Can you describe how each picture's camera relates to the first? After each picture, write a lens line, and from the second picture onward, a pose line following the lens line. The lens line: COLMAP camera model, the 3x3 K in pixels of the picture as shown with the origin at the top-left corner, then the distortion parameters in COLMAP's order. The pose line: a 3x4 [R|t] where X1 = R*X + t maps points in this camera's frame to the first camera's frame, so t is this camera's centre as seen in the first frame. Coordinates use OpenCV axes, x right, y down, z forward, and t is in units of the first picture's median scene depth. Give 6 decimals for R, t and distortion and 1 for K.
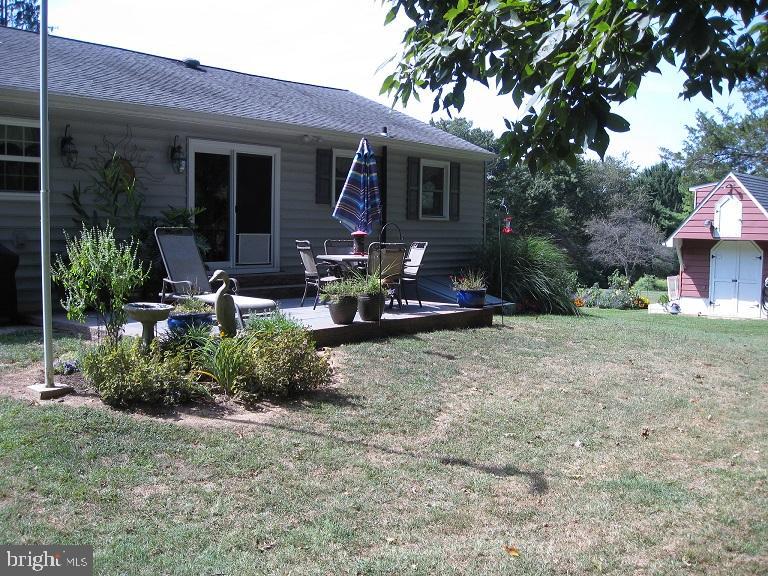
lens RADIAL K [[791.4, 0, 392.8], [0, 791.4, 288.6], [0, 0, 1]] dist [-0.161113, 0.134185]
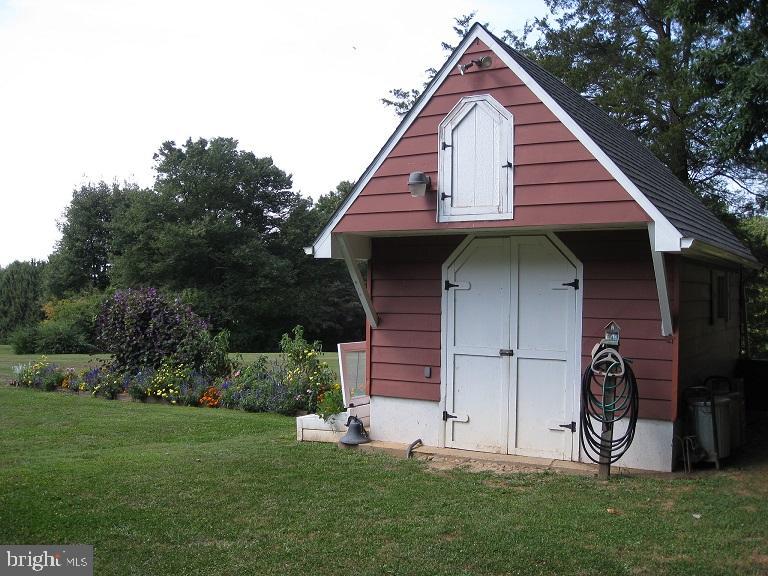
lens RADIAL K [[791.4, 0, 392.8], [0, 791.4, 288.6], [0, 0, 1]] dist [-0.161113, 0.134185]
pose [[0.982853, -0.003364, 0.184362, 0.322052], [0.017310, 0.997102, -0.074087, -0.013373], [-0.183578, 0.076008, 0.980062, 0.648165]]
